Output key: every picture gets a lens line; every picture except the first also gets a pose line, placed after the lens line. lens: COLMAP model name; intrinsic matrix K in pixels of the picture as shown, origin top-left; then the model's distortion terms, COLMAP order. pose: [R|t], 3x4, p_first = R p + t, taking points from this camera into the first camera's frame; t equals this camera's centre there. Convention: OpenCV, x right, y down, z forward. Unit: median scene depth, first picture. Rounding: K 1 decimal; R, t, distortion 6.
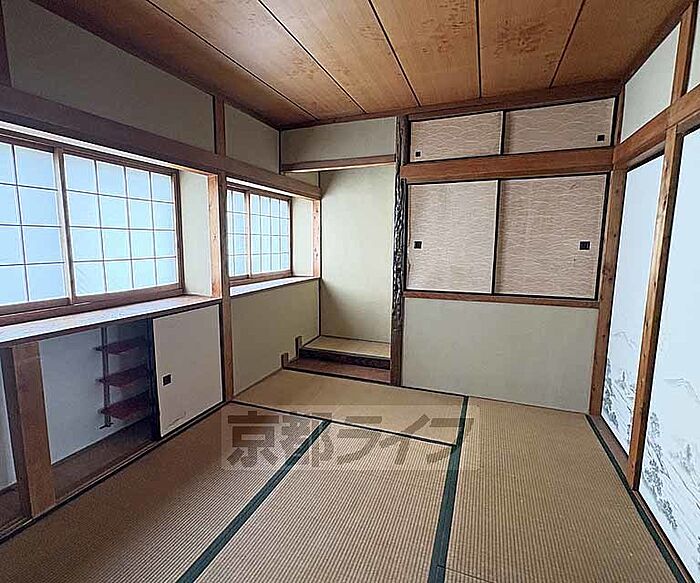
lens RADIAL K [[361.5, 0, 350.0], [0, 361.5, 291.5], [0, 0, 1]] dist [-0.000194, -0.000019]
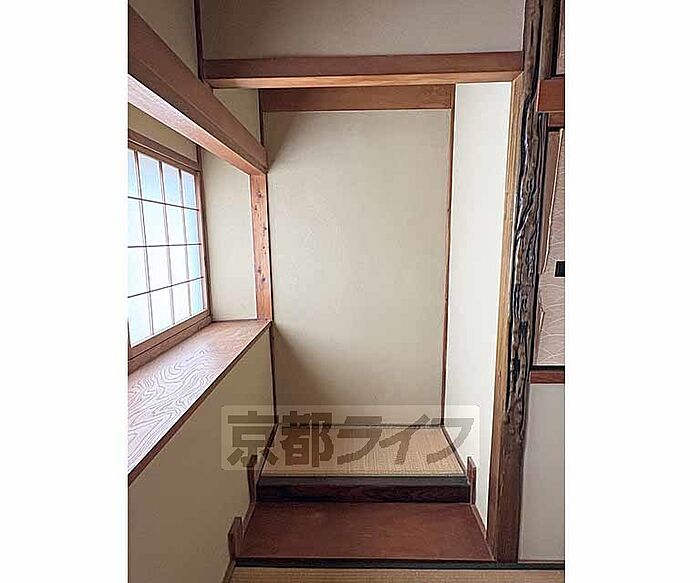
lens RADIAL K [[352.0, 0, 350.0], [0, 352.0, 291.5], [0, 0, 1]] dist [-0.000058, 0.000165]
pose [[0.940607, -0.069726, 0.332260, -0.193732], [0.063073, 0.997534, 0.030783, -0.123323], [-0.333587, -0.007998, 0.942685, 0.637858]]
